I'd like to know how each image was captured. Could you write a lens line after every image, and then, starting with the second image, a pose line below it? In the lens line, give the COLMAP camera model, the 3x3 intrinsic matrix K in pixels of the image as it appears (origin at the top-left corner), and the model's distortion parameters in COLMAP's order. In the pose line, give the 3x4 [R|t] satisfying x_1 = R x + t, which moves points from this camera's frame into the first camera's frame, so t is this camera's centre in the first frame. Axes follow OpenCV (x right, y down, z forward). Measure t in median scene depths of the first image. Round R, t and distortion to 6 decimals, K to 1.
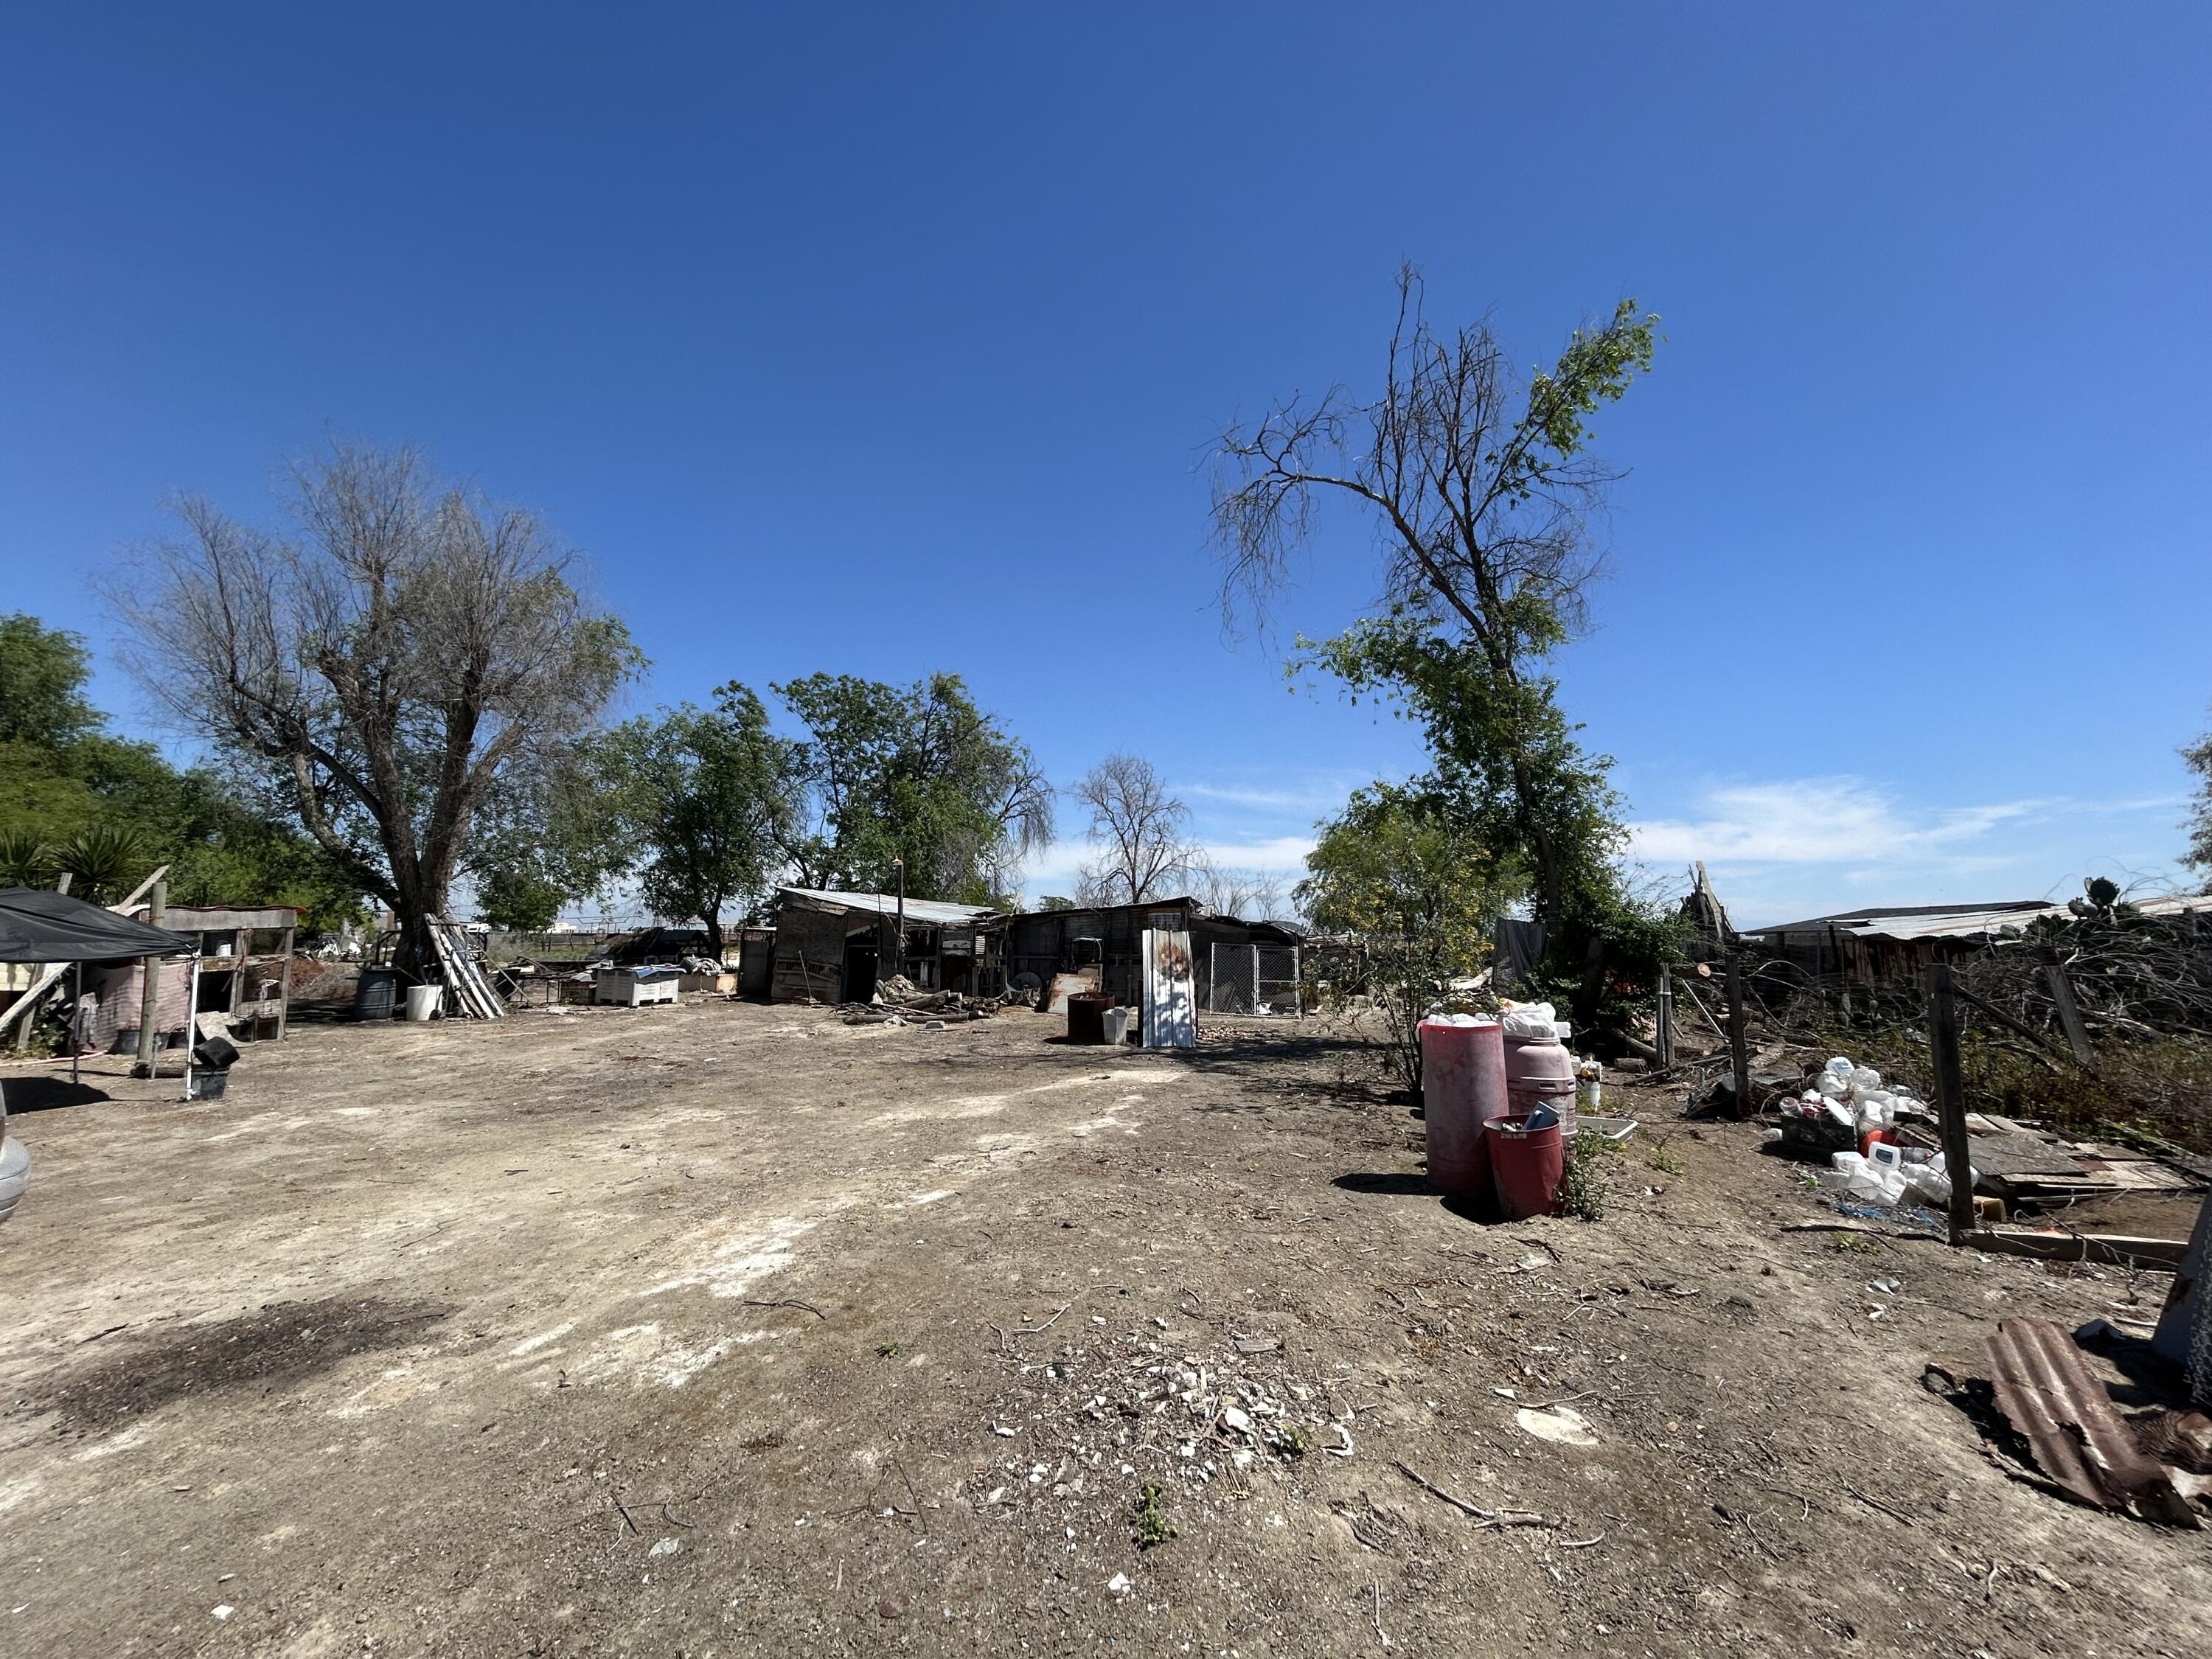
lens RADIAL K [[889.1, 0, 1102.9], [0, 889.1, 833.2], [0, 0, 1]] dist [0.001939, 0.000583]
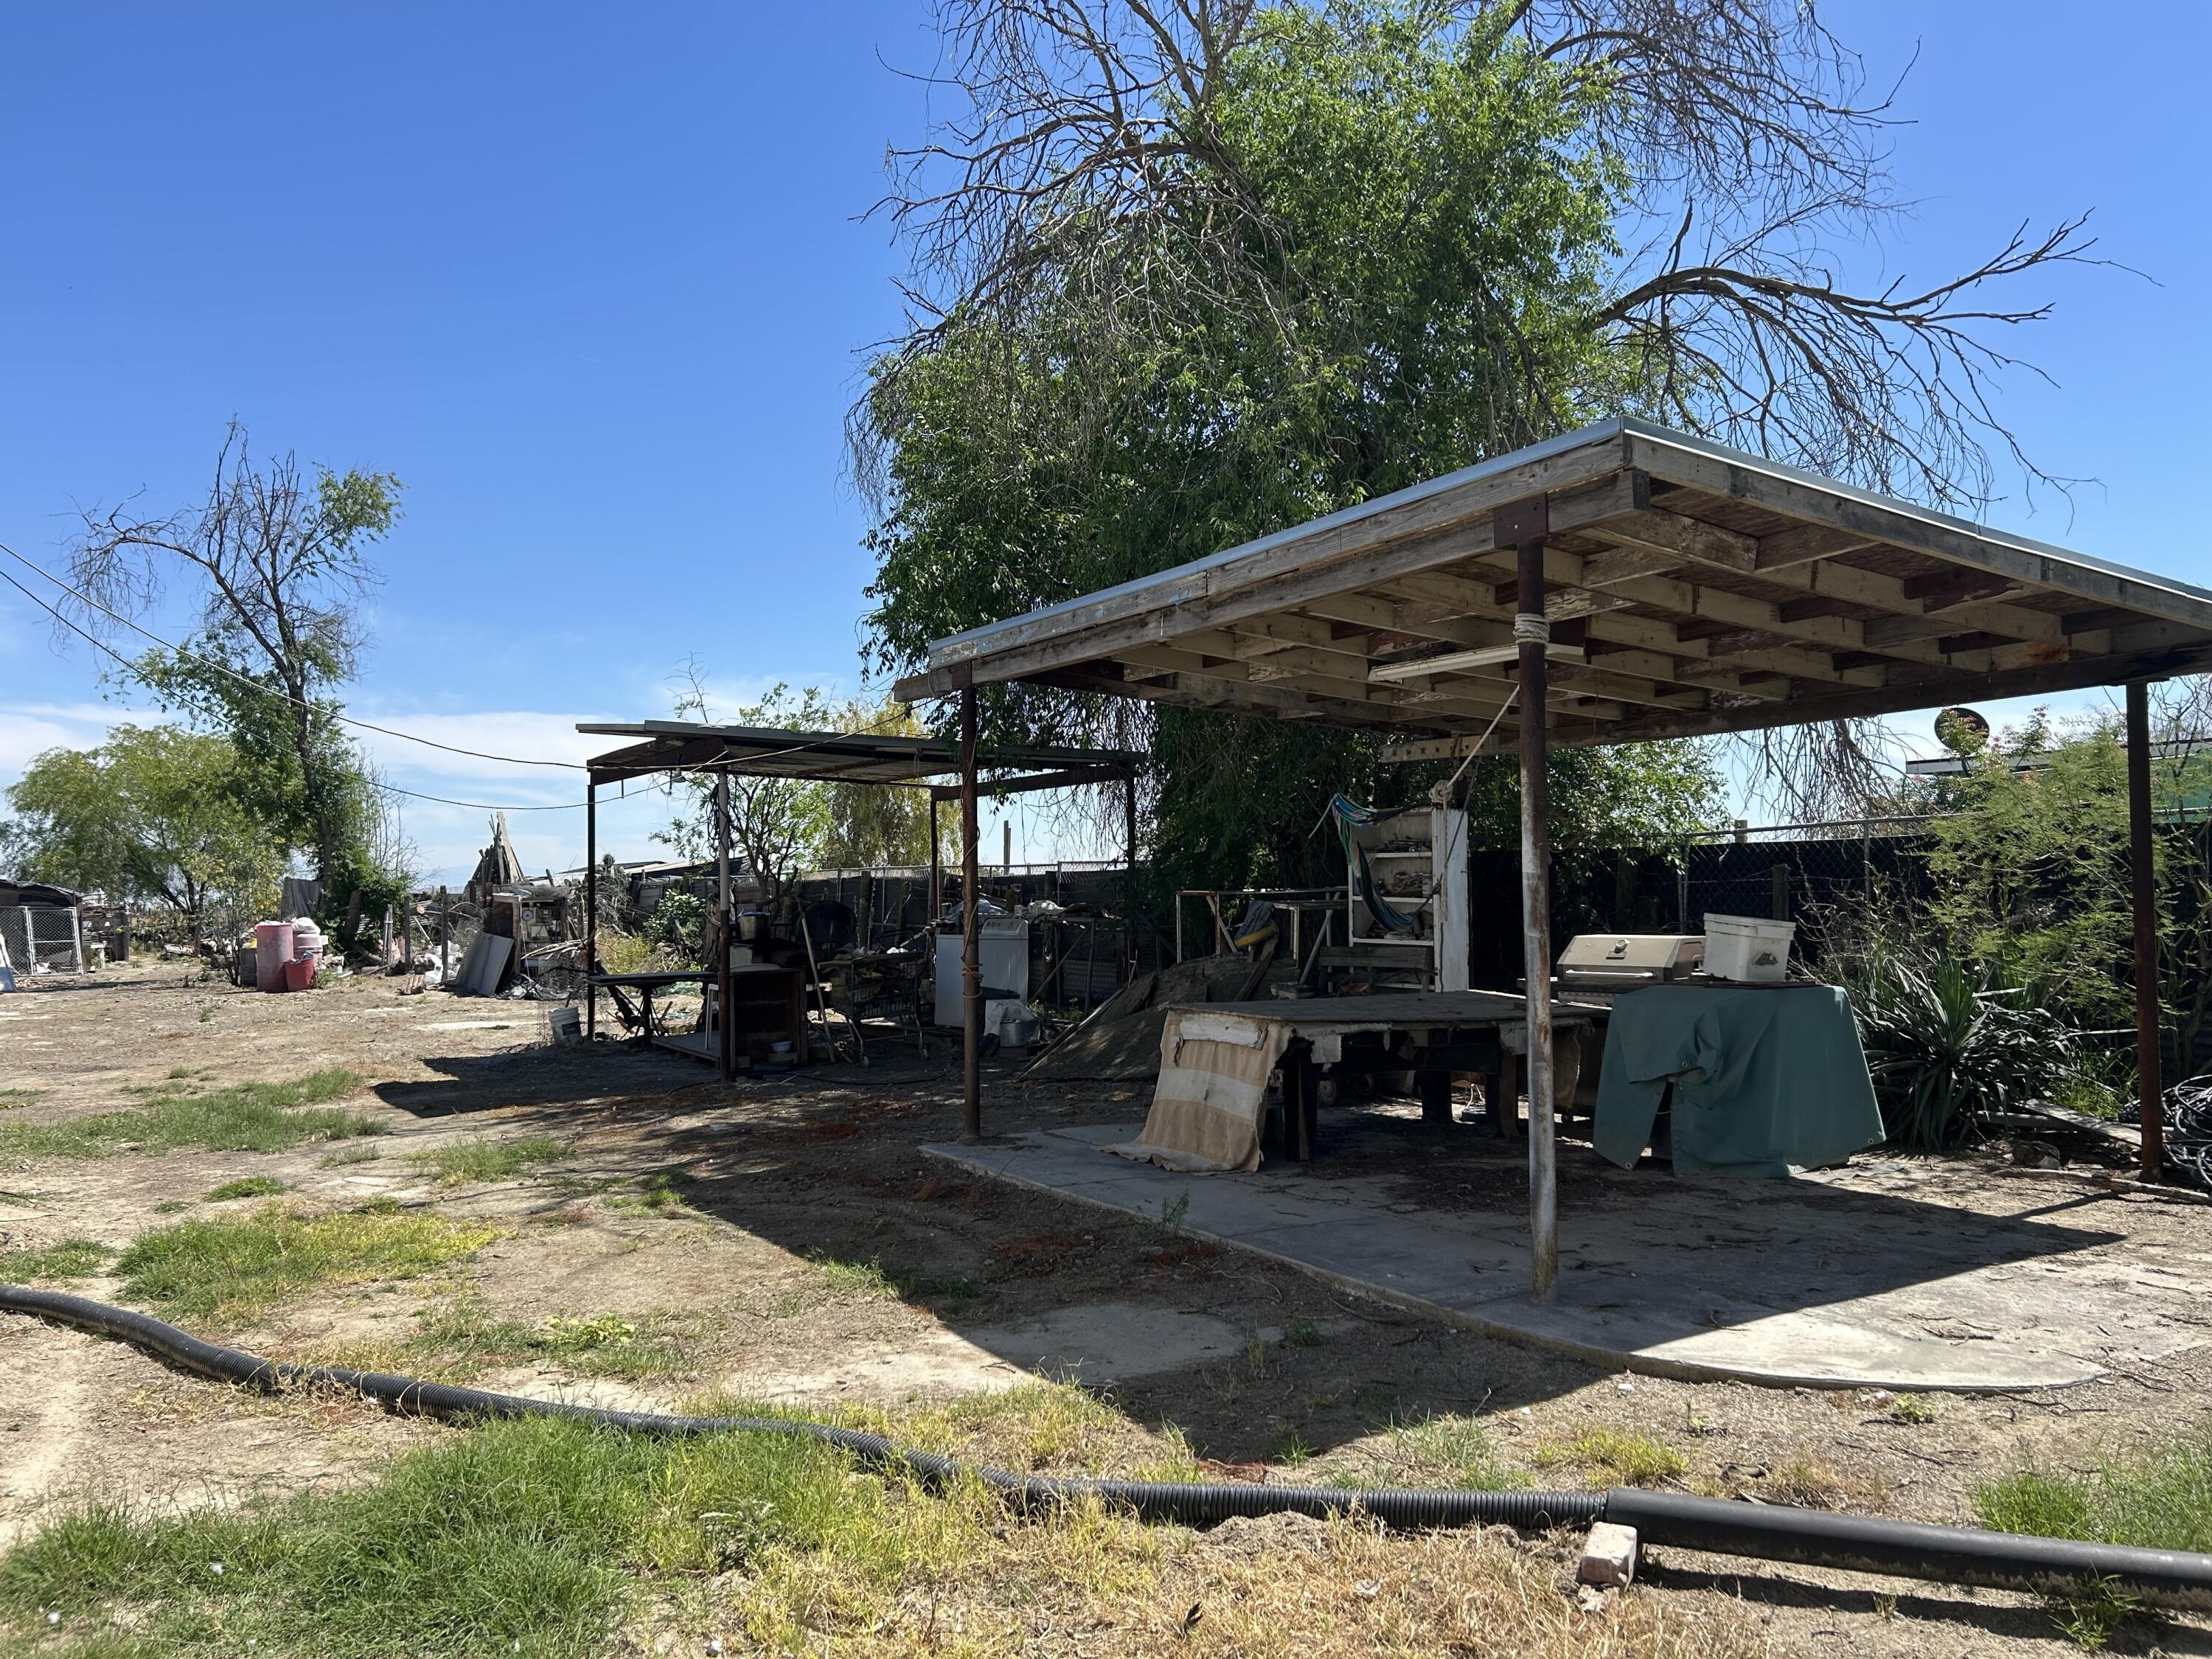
lens RADIAL K [[1653.3, 0, 1106.3], [0, 1653.3, 830.7], [0, 0, 1]] dist [0.063141, -0.009621]
pose [[0.634277, 0.009597, 0.773047, -0.736340], [-0.065002, 0.997044, 0.040955, -0.163291], [-0.770369, -0.076227, 0.633026, -1.572288]]
